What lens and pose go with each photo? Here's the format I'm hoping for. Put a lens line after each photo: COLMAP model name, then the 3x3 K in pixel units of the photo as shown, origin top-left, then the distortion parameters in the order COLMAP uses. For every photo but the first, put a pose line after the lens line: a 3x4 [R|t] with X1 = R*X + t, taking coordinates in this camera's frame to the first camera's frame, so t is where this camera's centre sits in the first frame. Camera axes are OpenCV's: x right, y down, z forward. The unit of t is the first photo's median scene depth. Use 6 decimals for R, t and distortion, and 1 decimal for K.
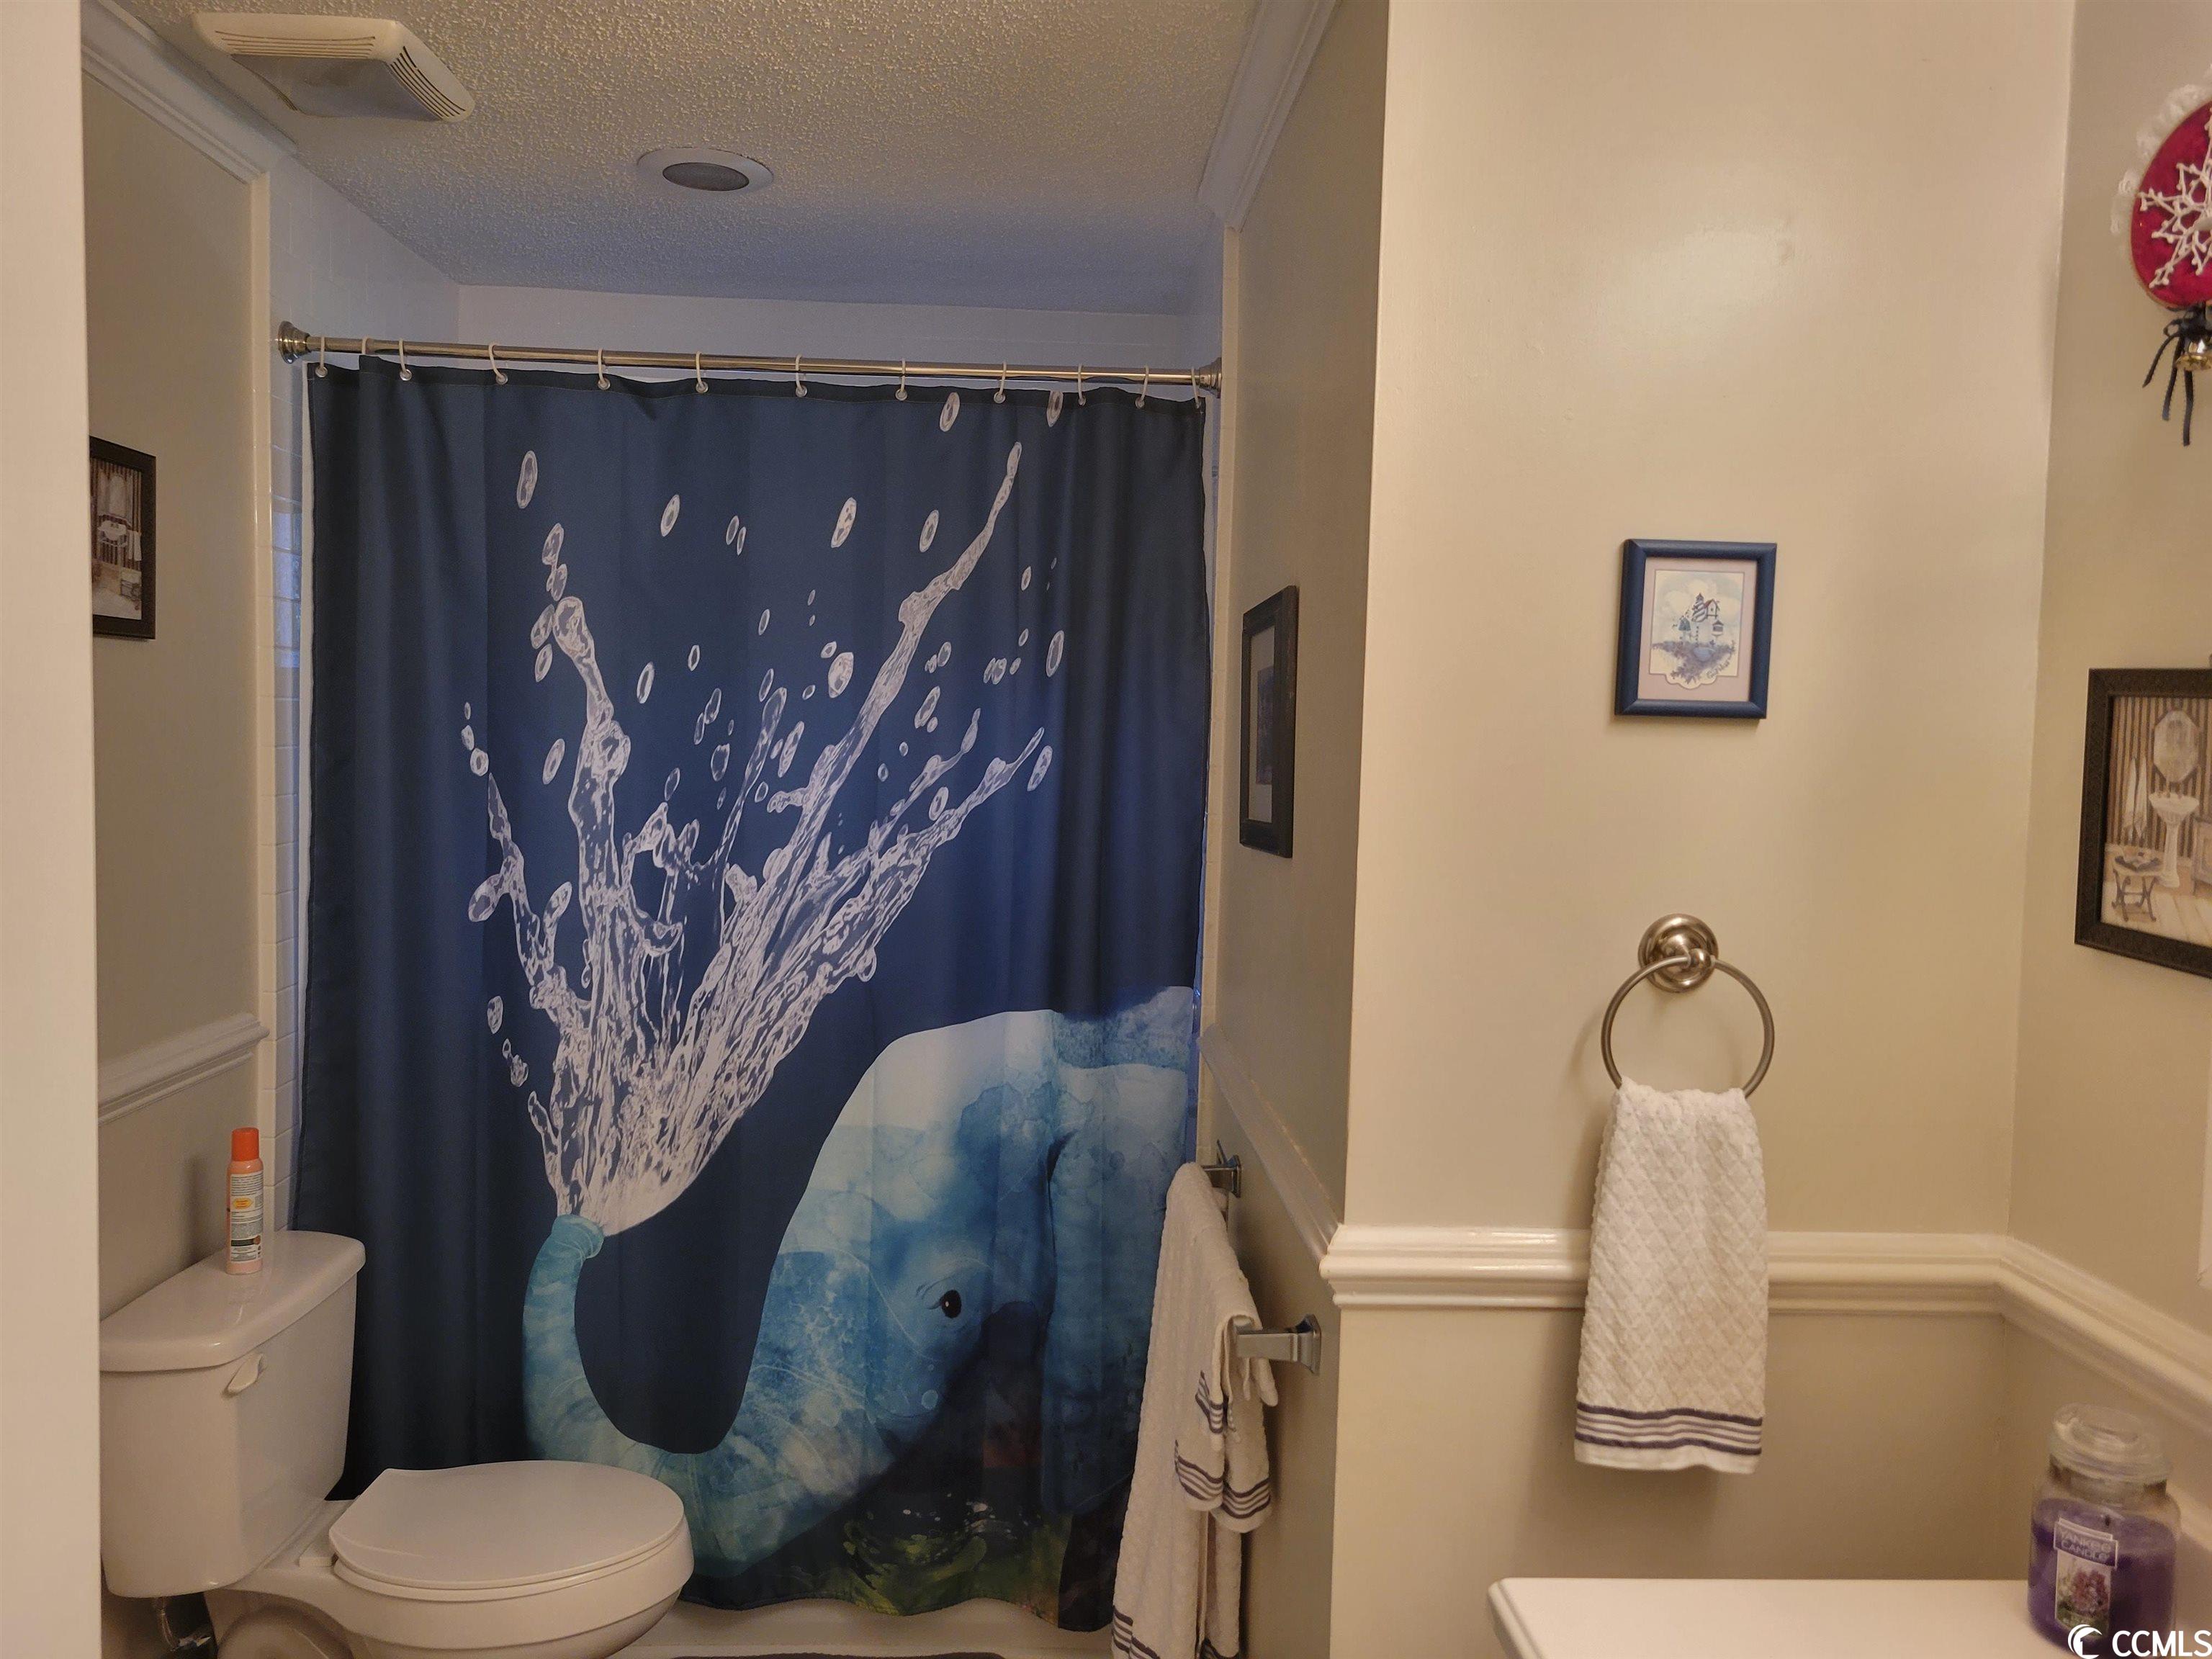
lens RADIAL K [[1643.2, 0, 1077.9], [0, 1643.2, 830.1], [0, 0, 1]] dist [0.056593, -0.043384]
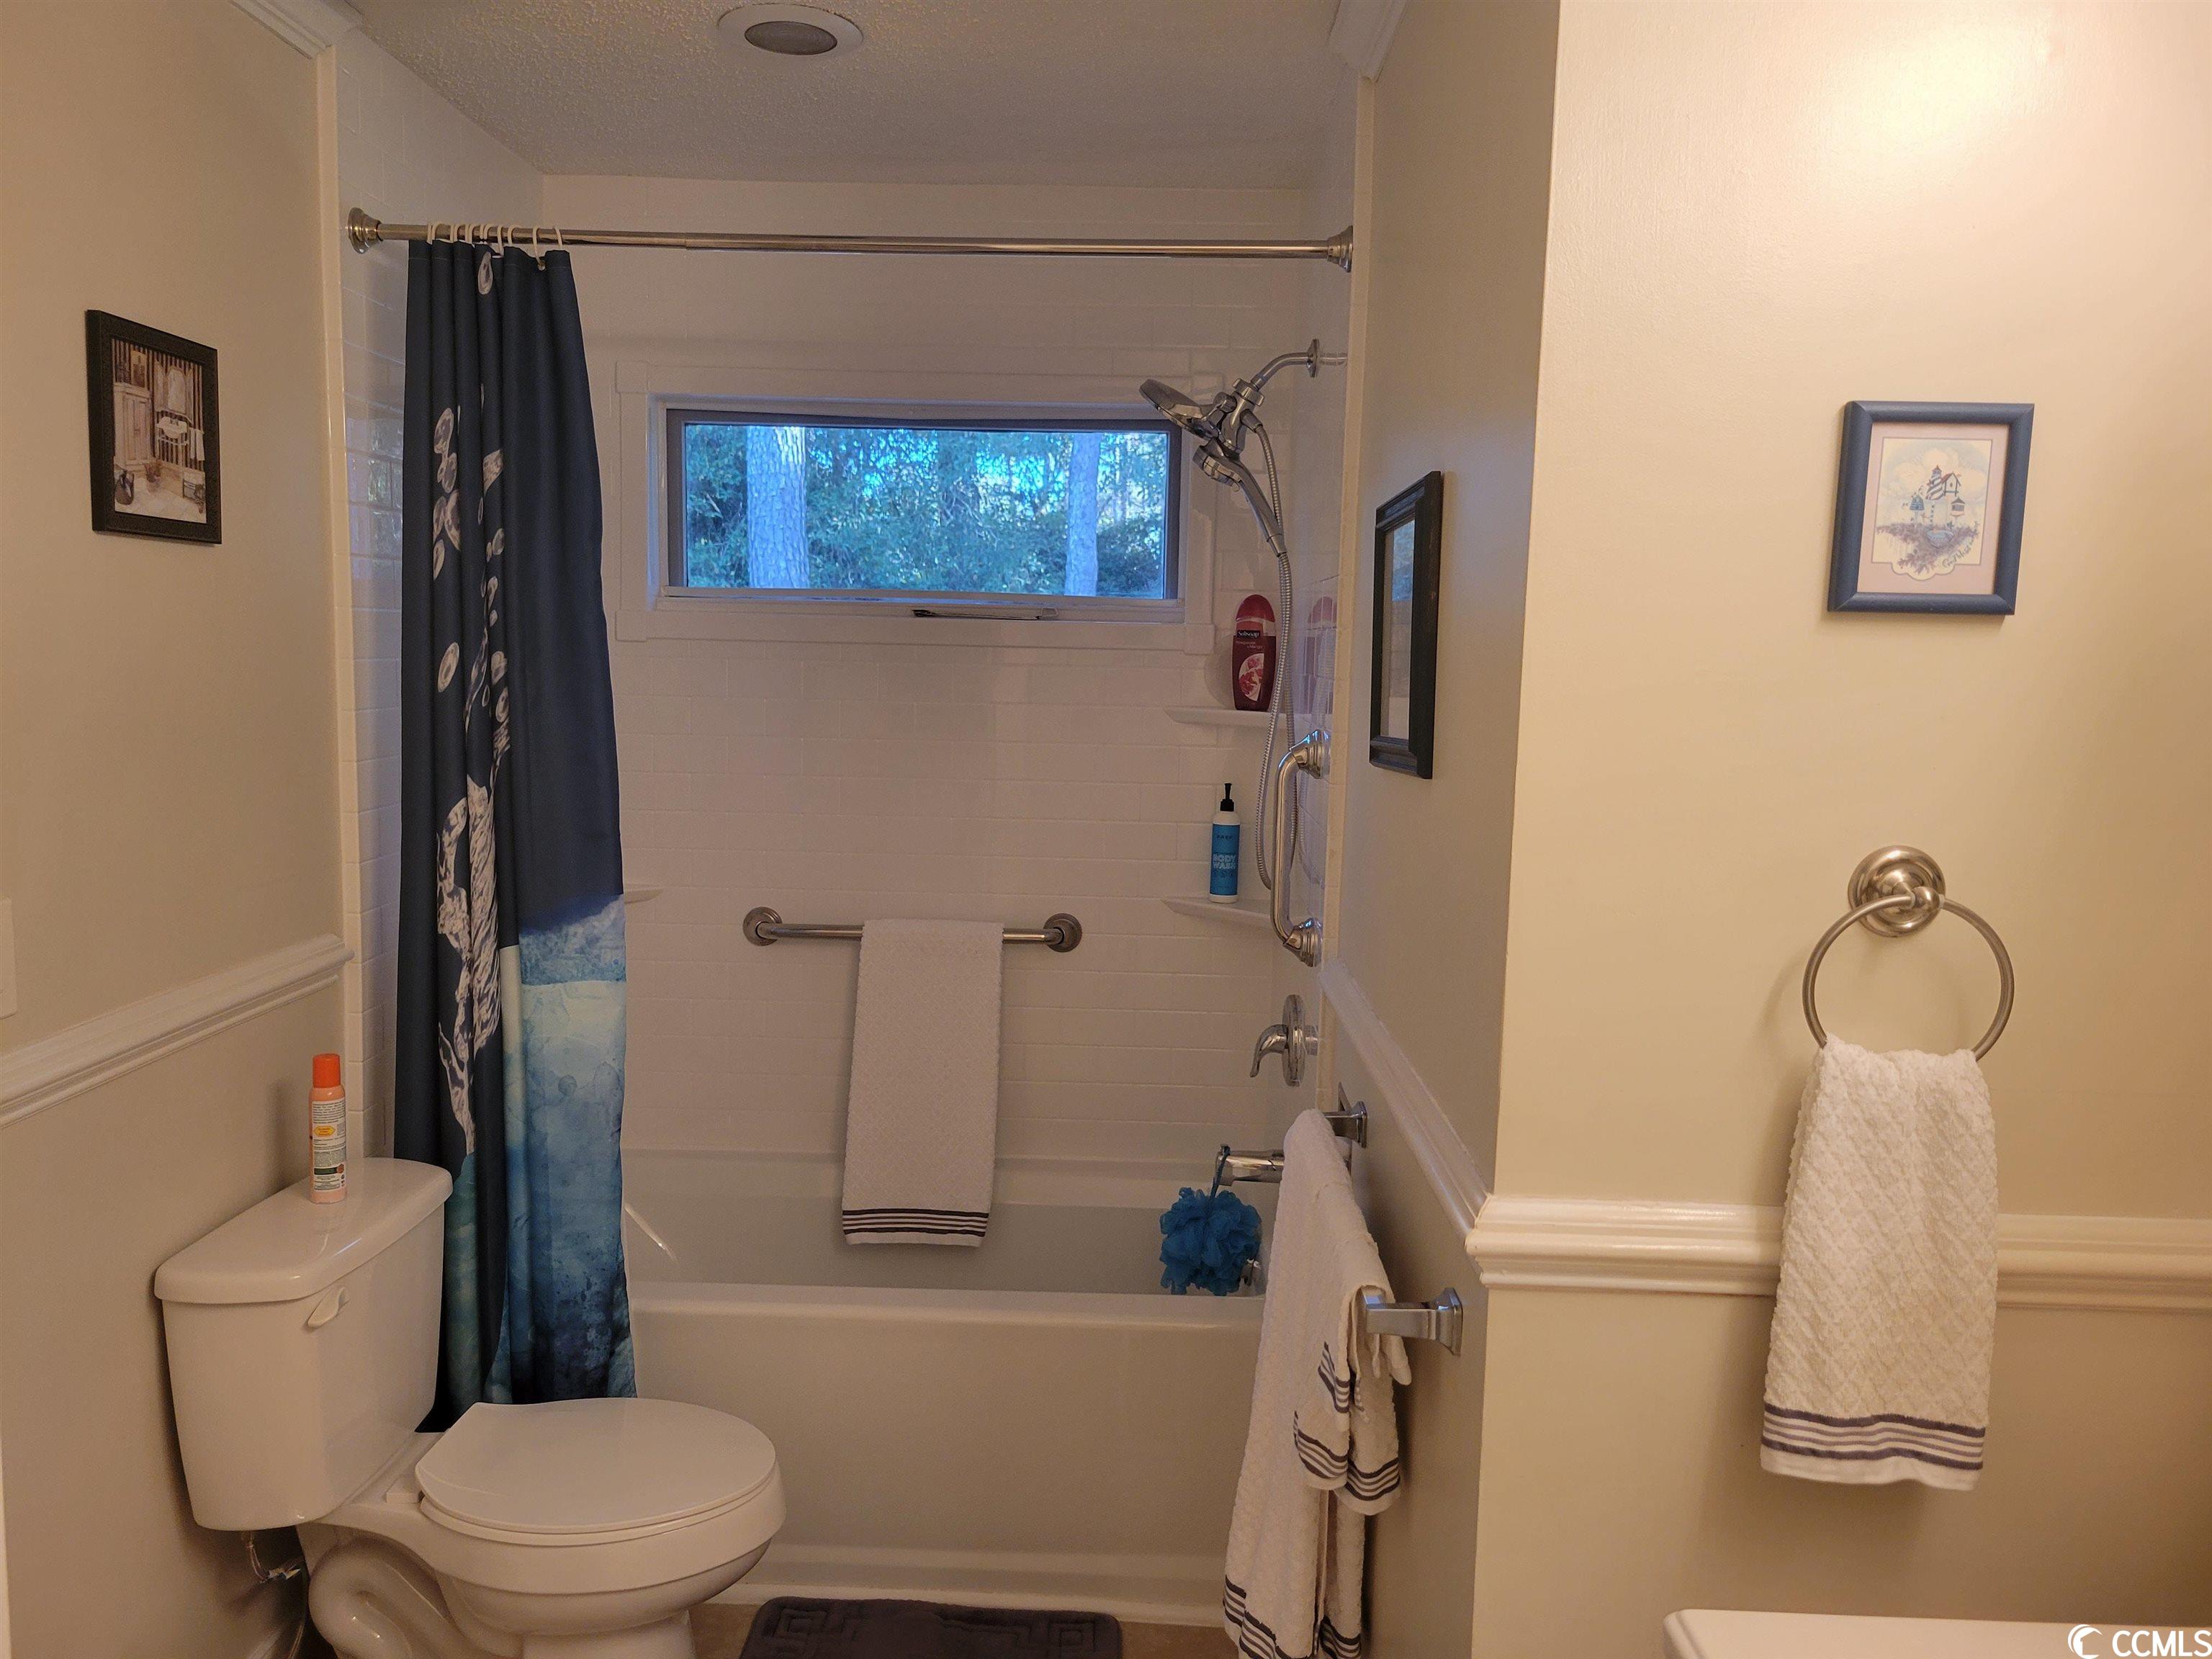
lens RADIAL K [[1643.2, 0, 1077.9], [0, 1643.2, 830.1], [0, 0, 1]] dist [0.056593, -0.043384]
pose [[0.997864, 0.005468, -0.065090, -0.004185], [-0.002306, 0.998817, 0.048564, 0.002141], [0.065279, -0.048310, 0.996697, 0.117988]]
